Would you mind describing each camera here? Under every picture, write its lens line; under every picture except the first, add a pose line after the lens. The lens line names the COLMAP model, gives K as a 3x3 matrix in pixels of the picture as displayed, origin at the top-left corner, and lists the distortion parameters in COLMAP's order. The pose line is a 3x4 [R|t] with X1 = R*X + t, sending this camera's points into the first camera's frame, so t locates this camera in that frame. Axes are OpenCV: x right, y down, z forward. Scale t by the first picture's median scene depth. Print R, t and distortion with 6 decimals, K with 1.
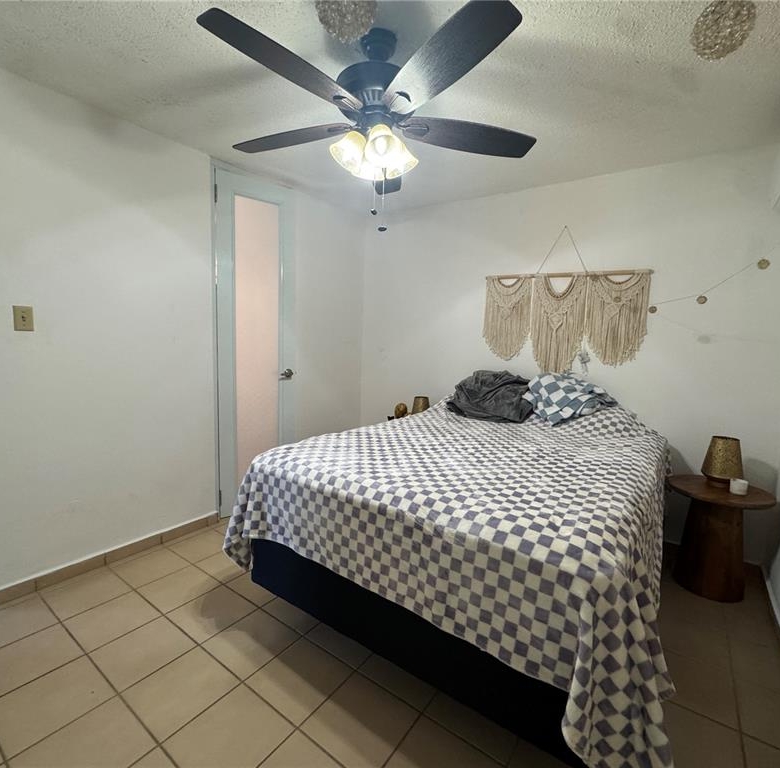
lens RADIAL K [[407.9, 0, 390.0], [0, 407.9, 384.0], [0, 0, 1]] dist [-0.020048, 0.014328]
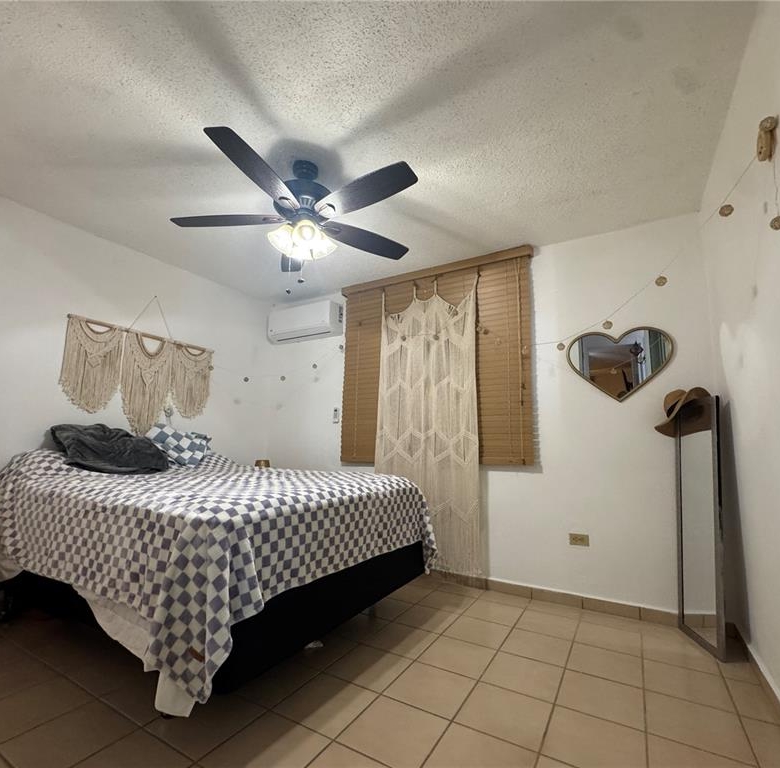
lens RADIAL K [[407.9, 0, 390.0], [0, 407.9, 384.0], [0, 0, 1]] dist [-0.020048, 0.014328]
pose [[-0.090159, 0.117171, 0.989011, -0.745250], [0.093896, 0.989632, -0.108685, 0.041577], [-0.991491, 0.083066, -0.100226, 0.501887]]
